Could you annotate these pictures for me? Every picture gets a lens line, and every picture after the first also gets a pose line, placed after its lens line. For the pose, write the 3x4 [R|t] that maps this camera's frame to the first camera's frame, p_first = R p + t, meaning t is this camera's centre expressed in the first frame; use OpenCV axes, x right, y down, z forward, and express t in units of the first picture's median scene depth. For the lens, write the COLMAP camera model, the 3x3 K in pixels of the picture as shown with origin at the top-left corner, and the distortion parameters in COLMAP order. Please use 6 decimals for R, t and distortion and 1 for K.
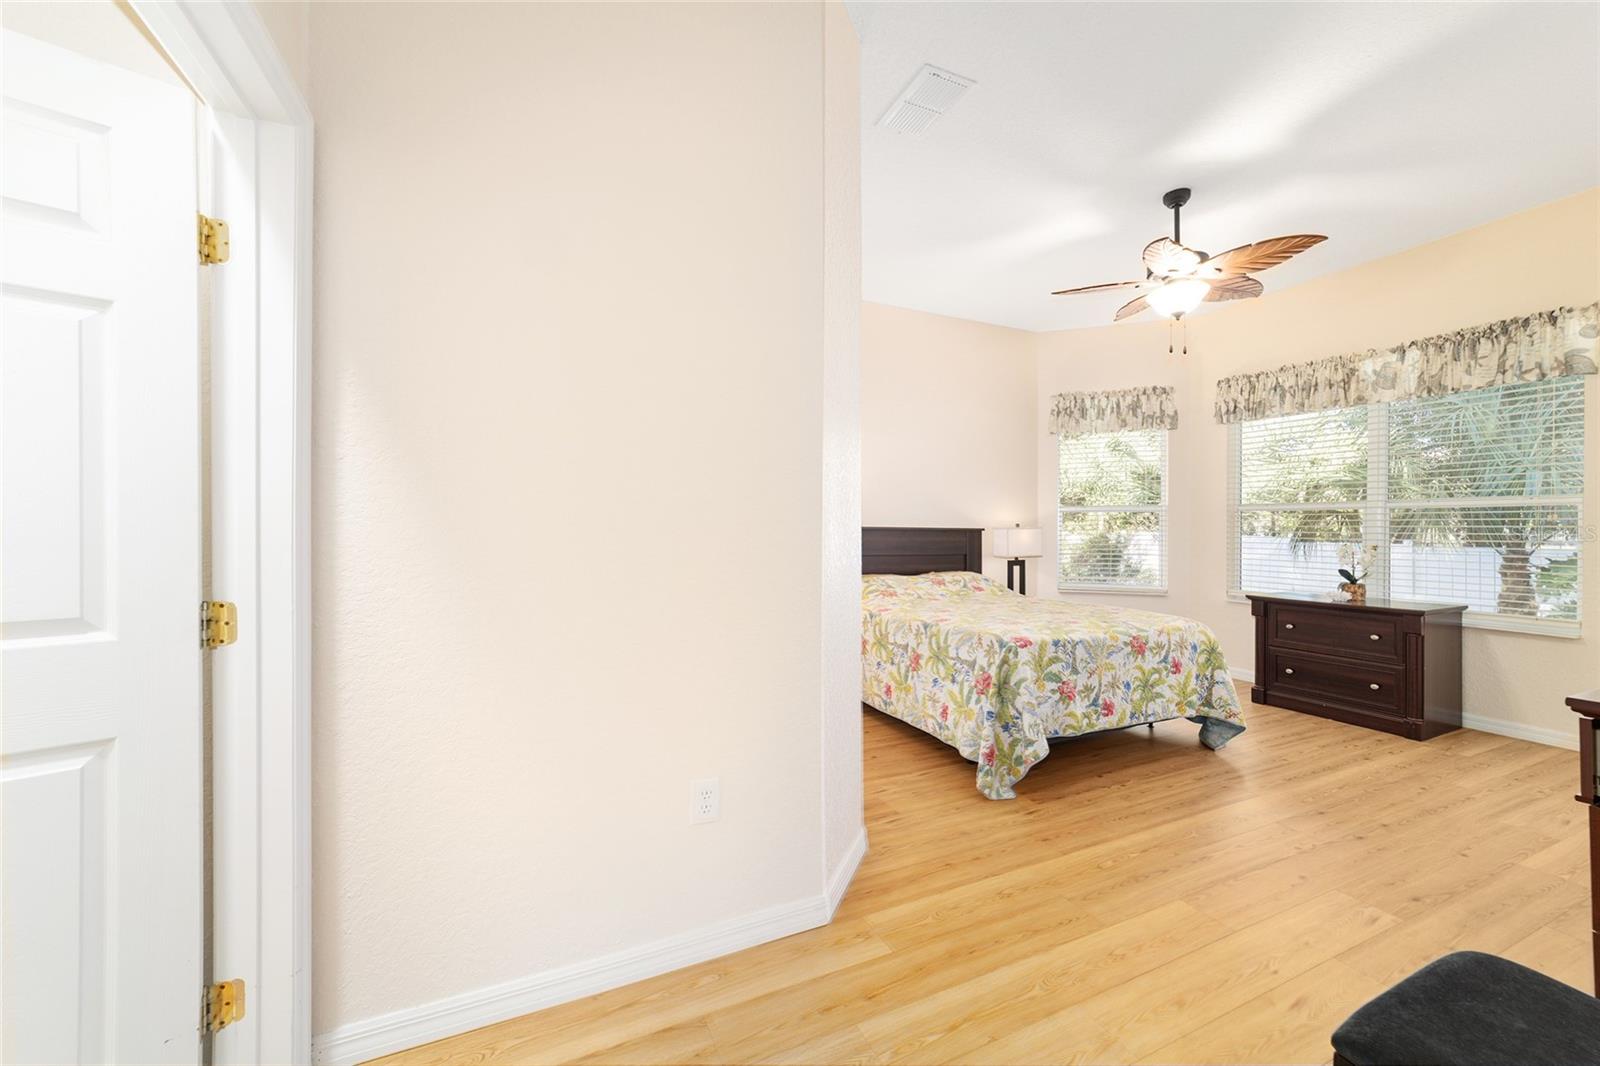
lens RADIAL K [[614.5, 0, 802.1], [0, 614.5, 526.6], [0, 0, 1]] dist [-0.017742, 0.006352]
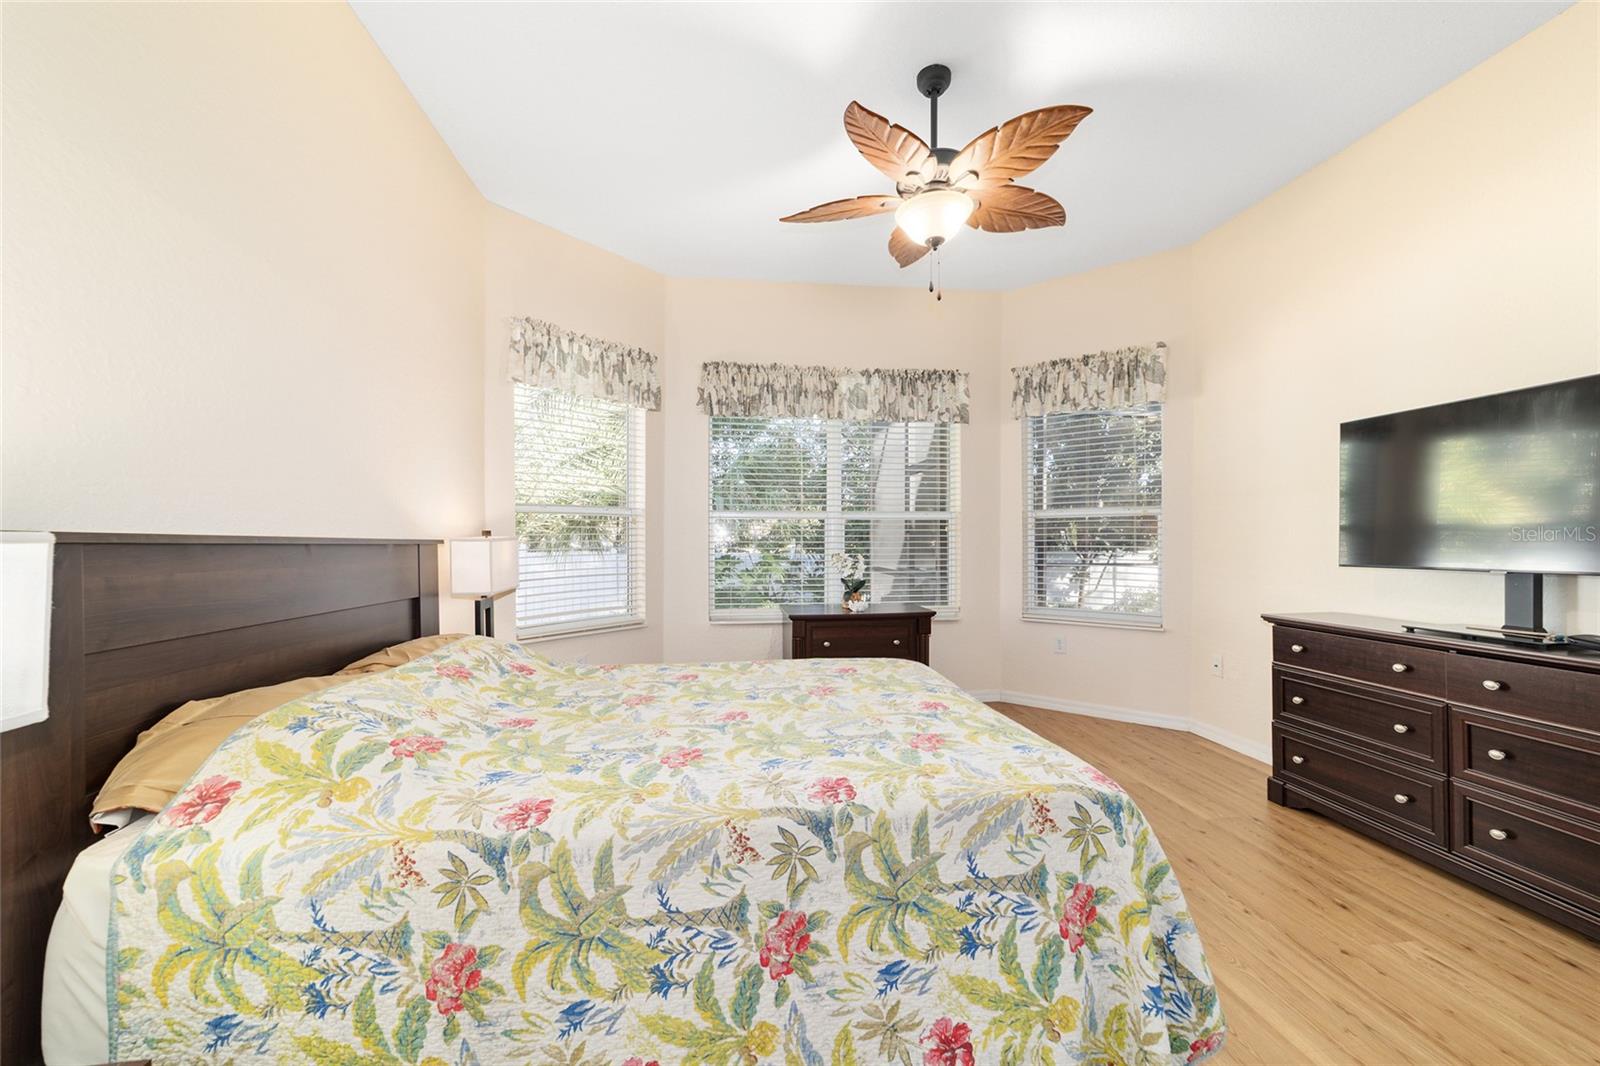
lens RADIAL K [[614.5, 0, 795.7], [0, 614.5, 541.3], [0, 0, 1]] dist [-0.017742, 0.006352]
pose [[0.303819, -0.006639, 0.952707, -0.131026], [0.001741, 0.999978, 0.006413, 0.002913], [-0.952728, -0.000290, 0.303824, 0.946633]]
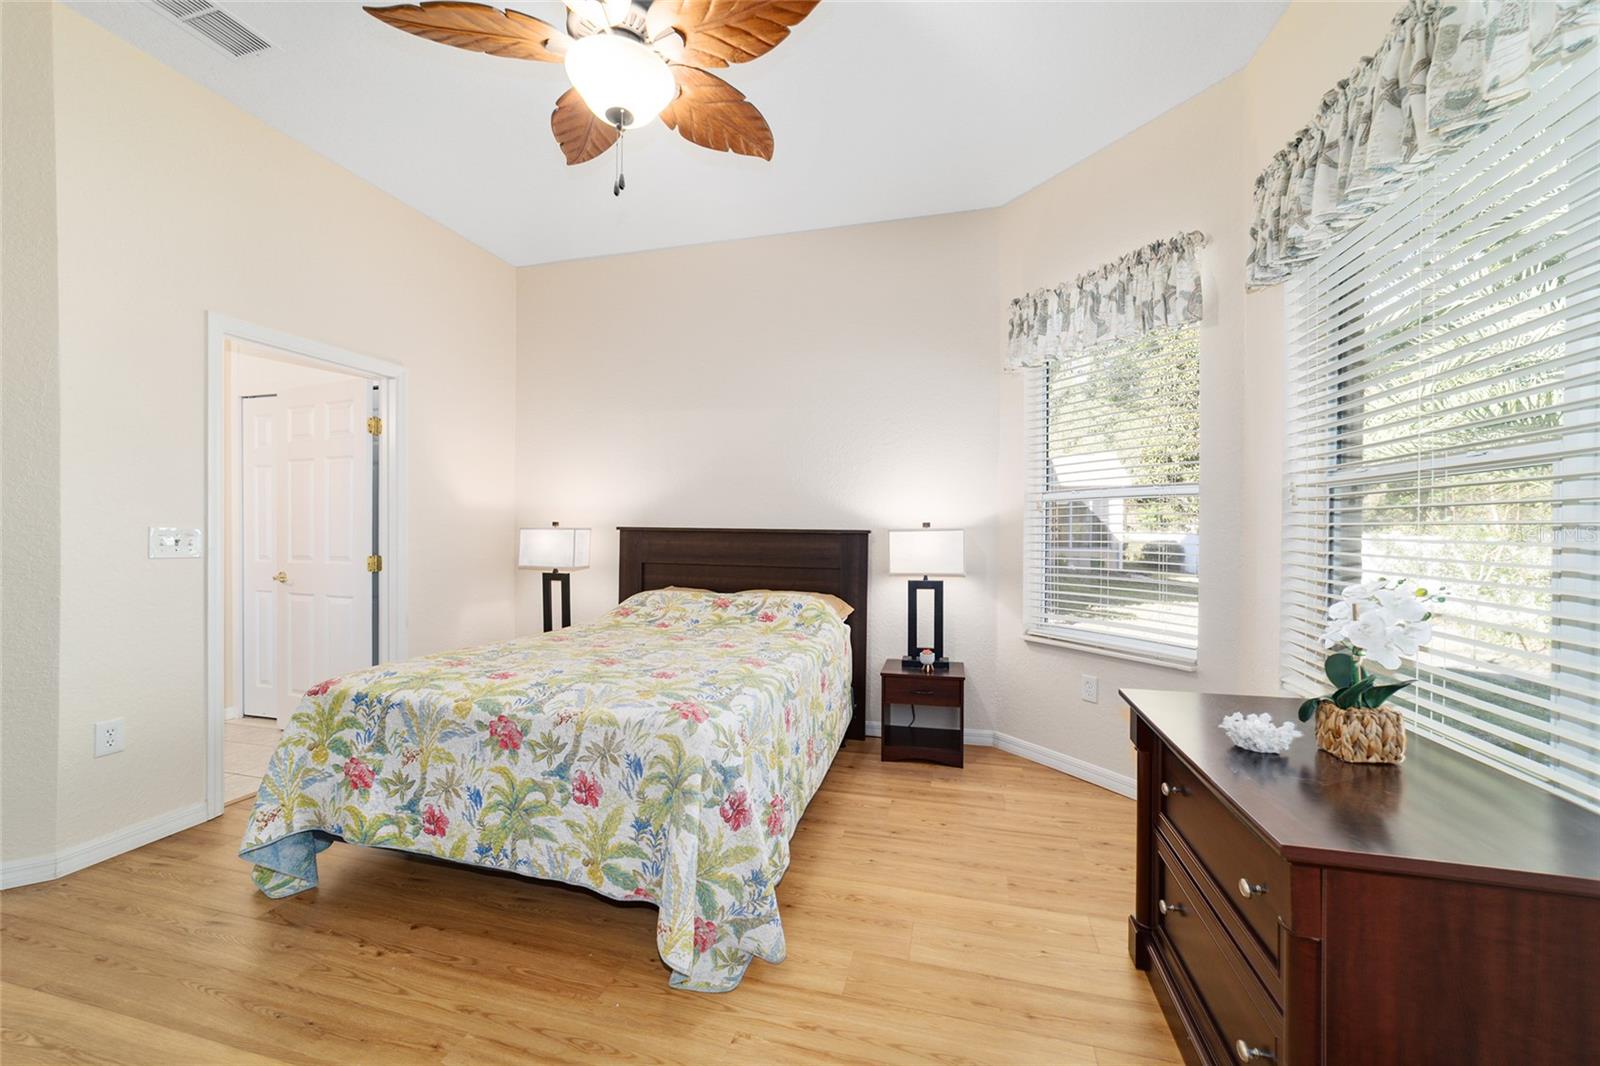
lens RADIAL K [[614.5, 0, 798.9], [0, 614.5, 536.2], [0, 0, 1]] dist [-0.017742, 0.006352]
pose [[0.771635, 0.005121, -0.636045, 1.071682], [-0.000179, 0.999969, 0.007833, 0.006552], [0.636066, -0.005930, 0.771612, 0.702718]]
